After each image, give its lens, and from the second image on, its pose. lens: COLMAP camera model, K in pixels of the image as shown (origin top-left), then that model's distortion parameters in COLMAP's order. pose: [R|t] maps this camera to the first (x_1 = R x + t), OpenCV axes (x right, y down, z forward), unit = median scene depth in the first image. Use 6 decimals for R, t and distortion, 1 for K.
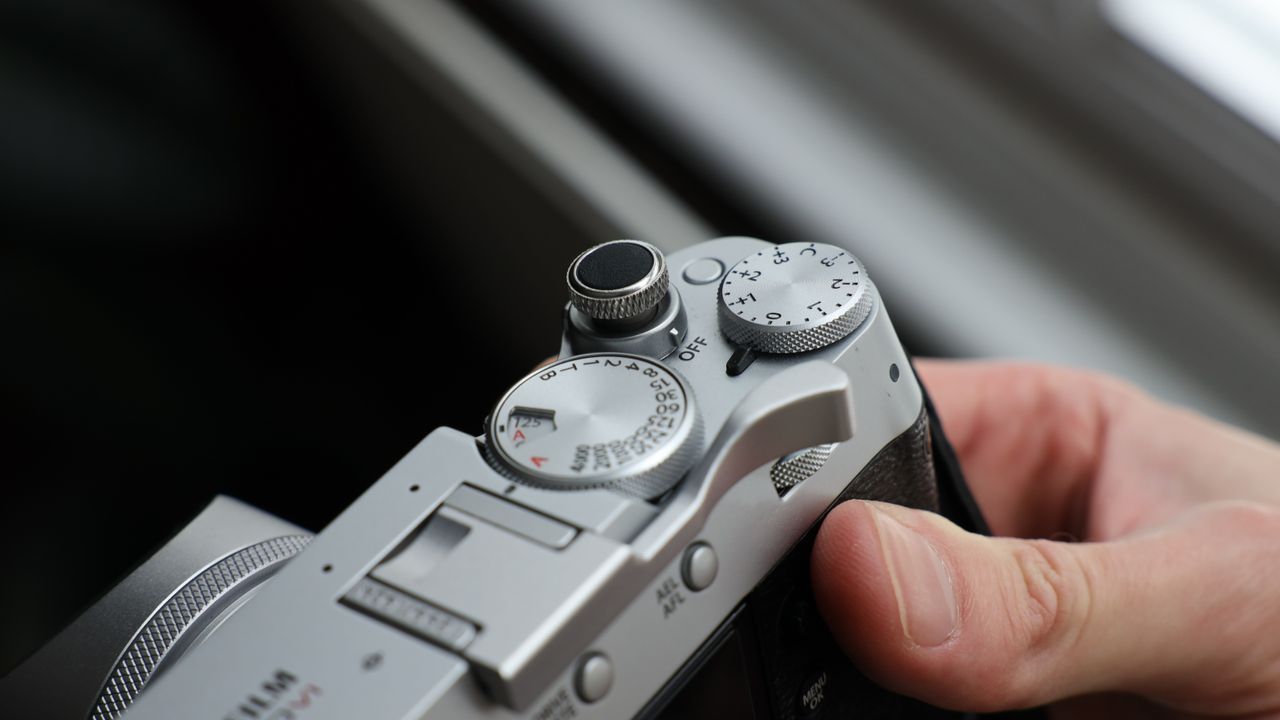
lens RADIAL K [[2503.3, 0, 640.7], [0, 2503.3, 363.0], [0, 0, 1]] dist [-0.026857, 0.000000]
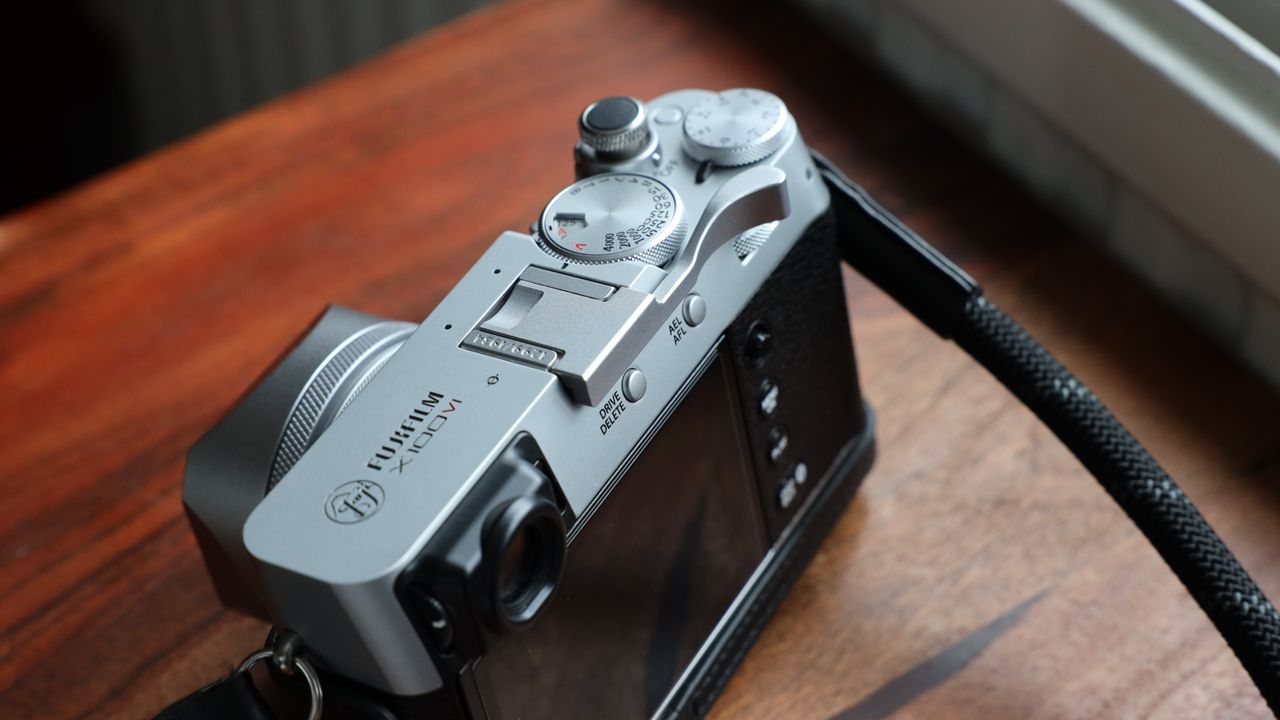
lens RADIAL K [[2503.3, 0, 639.9], [0, 2503.3, 359.6], [0, 0, 1]] dist [-0.026857, 0.000000]
pose [[0.993639, -0.078812, 0.080434, -0.129238], [0.076448, 0.996558, 0.032072, 0.060849], [-0.082684, -0.025719, 0.996244, -0.469135]]
